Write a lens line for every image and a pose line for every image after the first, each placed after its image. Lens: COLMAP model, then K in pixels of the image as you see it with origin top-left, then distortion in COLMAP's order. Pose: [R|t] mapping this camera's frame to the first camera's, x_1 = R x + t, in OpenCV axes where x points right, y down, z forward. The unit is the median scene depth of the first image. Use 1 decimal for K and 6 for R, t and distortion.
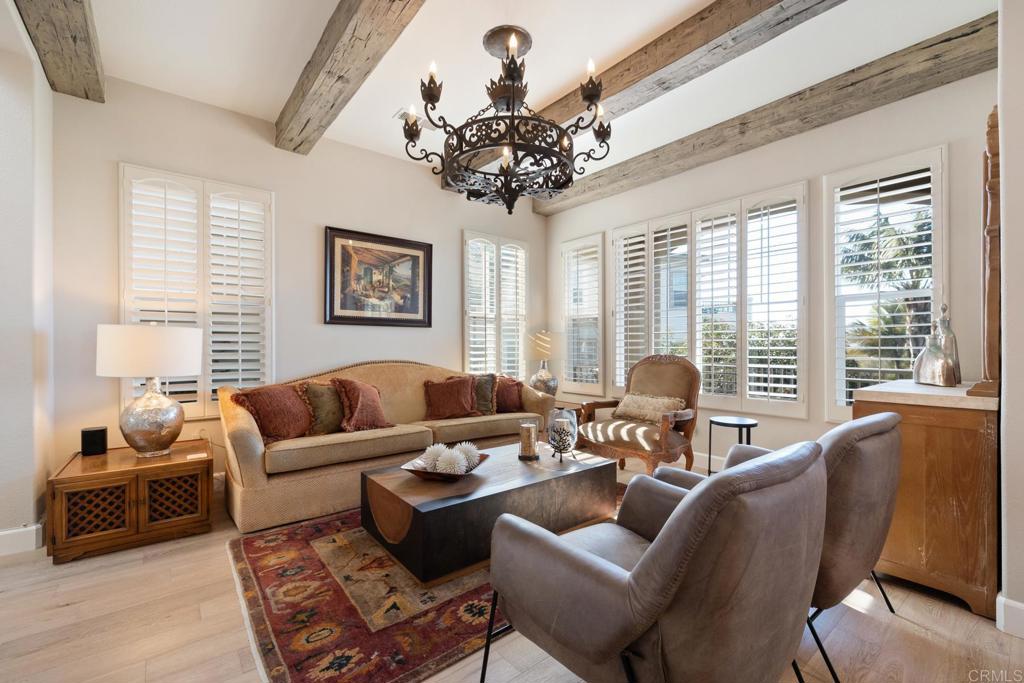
lens RADIAL K [[430.7, 0, 508.8], [0, 430.7, 347.6], [0, 0, 1]] dist [0.002160, 0.000047]
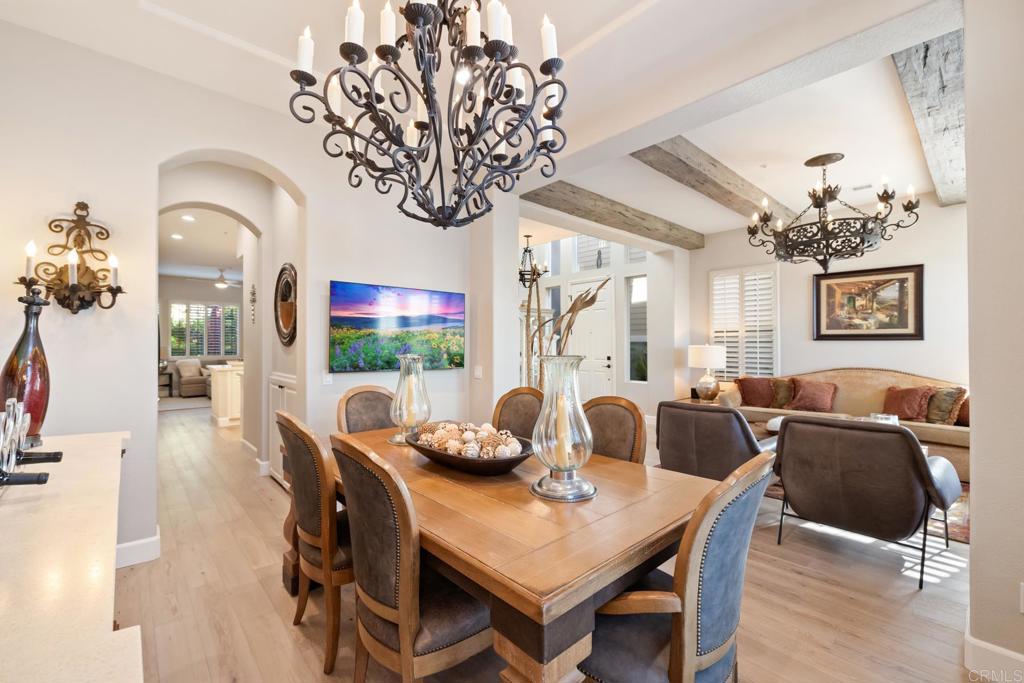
lens RADIAL K [[430.7, 0, 513.4], [0, 430.7, 342.2], [0, 0, 1]] dist [0.002160, 0.000047]
pose [[0.064806, -0.000504, -0.997898, 1.266425], [0.000485, 1.000000, -0.000474, -0.062603], [0.997898, -0.000453, 0.064806, -0.159295]]
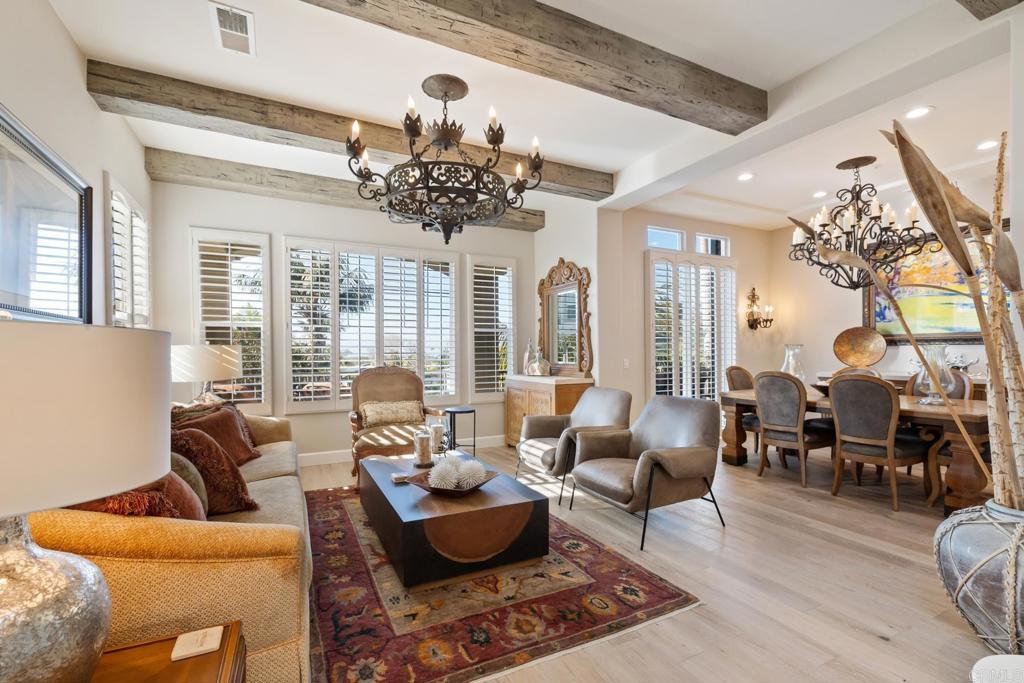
lens RADIAL K [[430.7, 0, 507.0], [0, 430.7, 350.4], [0, 0, 1]] dist [0.002160, 0.000047]
pose [[0.232483, 0.010052, 0.972549, -1.039503], [0.005464, 0.999917, -0.011641, -0.020248], [-0.972585, 0.008020, 0.232409, 0.593593]]
